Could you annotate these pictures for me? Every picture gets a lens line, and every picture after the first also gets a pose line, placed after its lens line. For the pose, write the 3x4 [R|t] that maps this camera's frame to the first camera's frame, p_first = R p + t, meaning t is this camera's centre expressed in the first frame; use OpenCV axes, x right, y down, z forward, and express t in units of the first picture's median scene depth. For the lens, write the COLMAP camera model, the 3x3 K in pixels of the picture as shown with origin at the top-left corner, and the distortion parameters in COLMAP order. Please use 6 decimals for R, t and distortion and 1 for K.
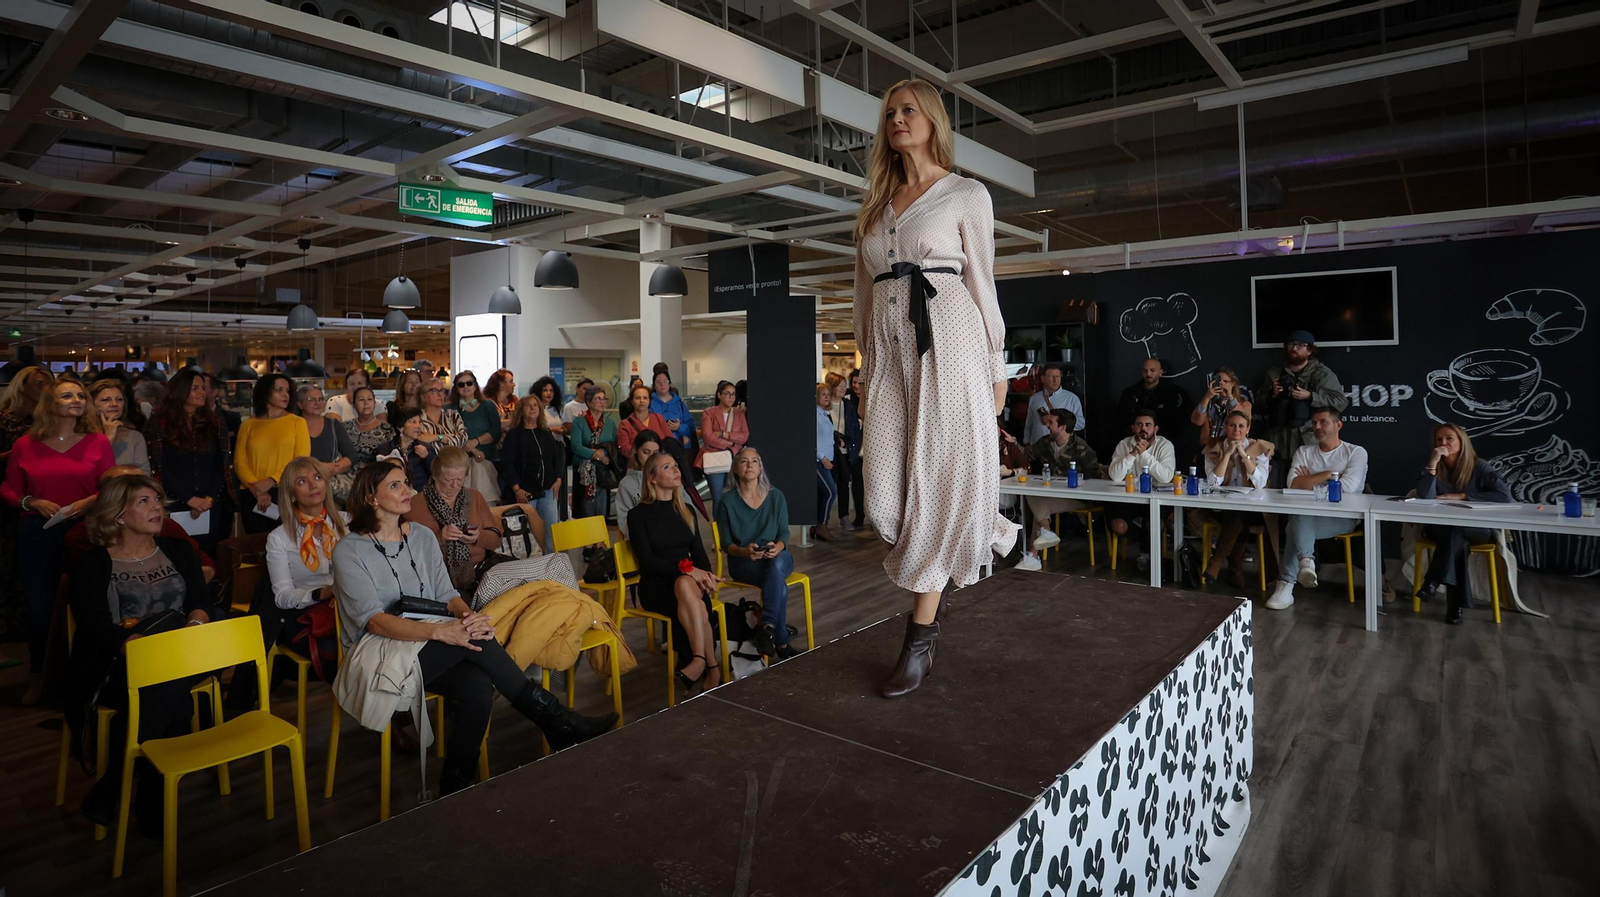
lens RADIAL K [[833.8, 0, 750.9], [0, 833.8, 358.9], [0, 0, 1]] dist [-0.070469, 0.033768]
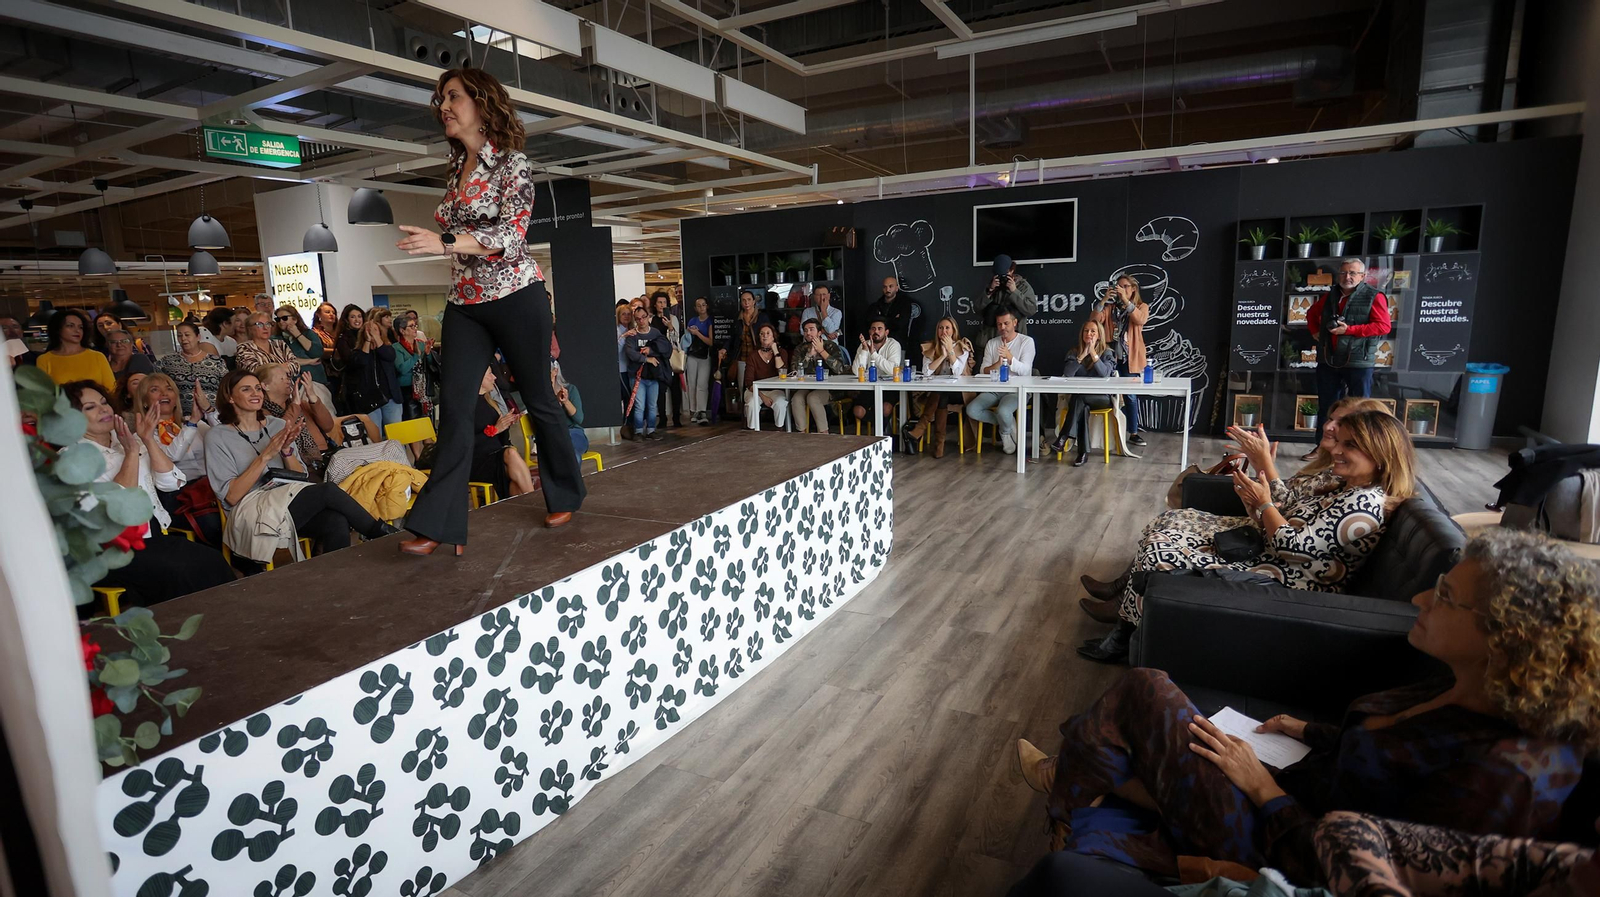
lens RADIAL K [[844.6, 0, 766.5], [0, 844.6, 467.4], [0, 0, 1]] dist [-0.053069, 0.001303]
pose [[0.981082, -0.062472, 0.183234, 0.062888], [0.024174, 0.978626, 0.204221, 0.019048], [-0.192075, -0.195929, 0.961623, -0.232938]]
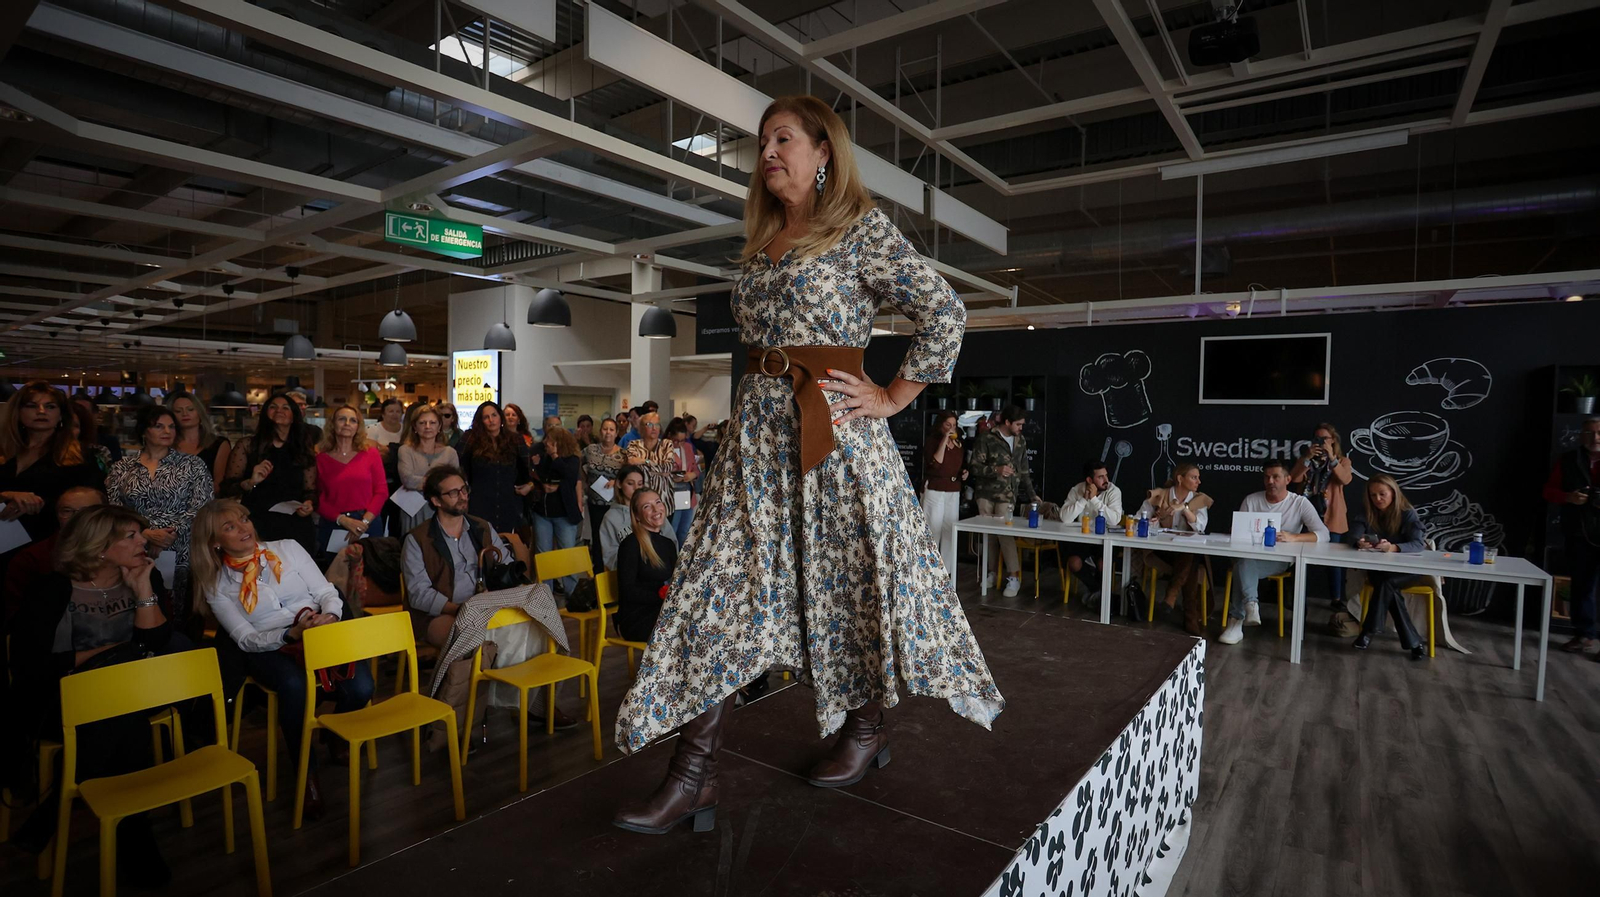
lens RADIAL K [[755.9, 0, 783.7], [0, 755.9, 446.8], [0, 0, 1]] dist [-0.068289, 0.028154]
pose [[0.997532, 0.025463, 0.065432, 0.000070], [-0.029187, 0.997969, 0.056616, 0.004835], [-0.063857, -0.058386, 0.996250, 0.052396]]
